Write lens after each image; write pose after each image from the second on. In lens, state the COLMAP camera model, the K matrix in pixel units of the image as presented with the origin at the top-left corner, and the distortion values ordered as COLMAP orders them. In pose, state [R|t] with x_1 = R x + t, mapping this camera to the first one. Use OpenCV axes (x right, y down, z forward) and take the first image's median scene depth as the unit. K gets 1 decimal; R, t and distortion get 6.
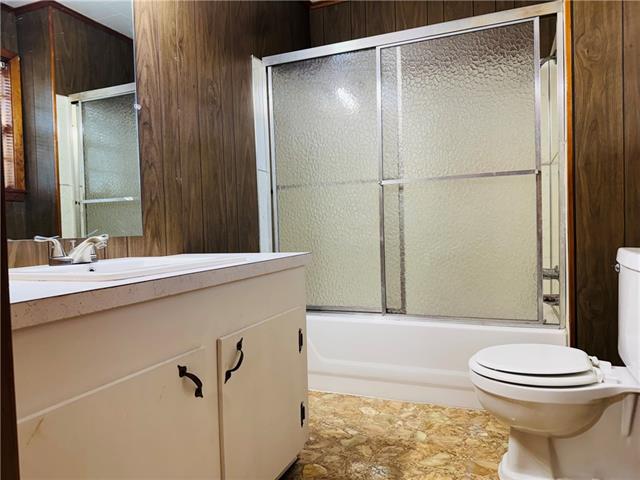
lens RADIAL K [[448.0, 0, 322.6], [0, 448.0, 240.5], [0, 0, 1]] dist [0.056913, -0.084392]
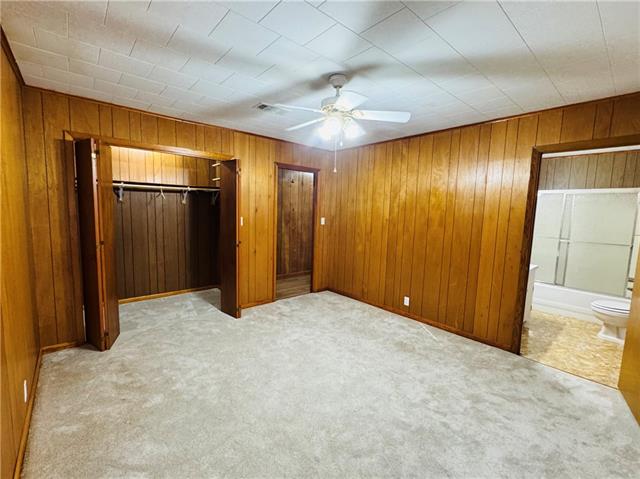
lens RADIAL K [[281.3, 0, 321.5], [0, 281.3, 244.1], [0, 0, 1]] dist [-0.003115, -0.000206]
pose [[0.895158, 0.100891, -0.434182, -0.523626], [-0.062675, 0.992860, 0.101493, -0.220797], [0.441321, -0.063640, 0.895090, -1.482525]]
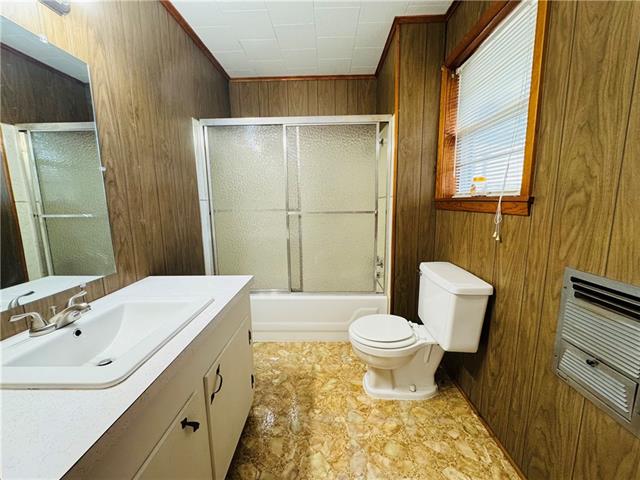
lens RADIAL K [[253.4, 0, 317.0], [0, 253.4, 234.4], [0, 0, 1]] dist [-0.006556, 0.000921]
pose [[0.936899, -0.035122, 0.347832, -0.100324], [-0.003463, 0.993960, 0.109692, -0.175771], [-0.349583, -0.103975, 0.931118, 0.136657]]
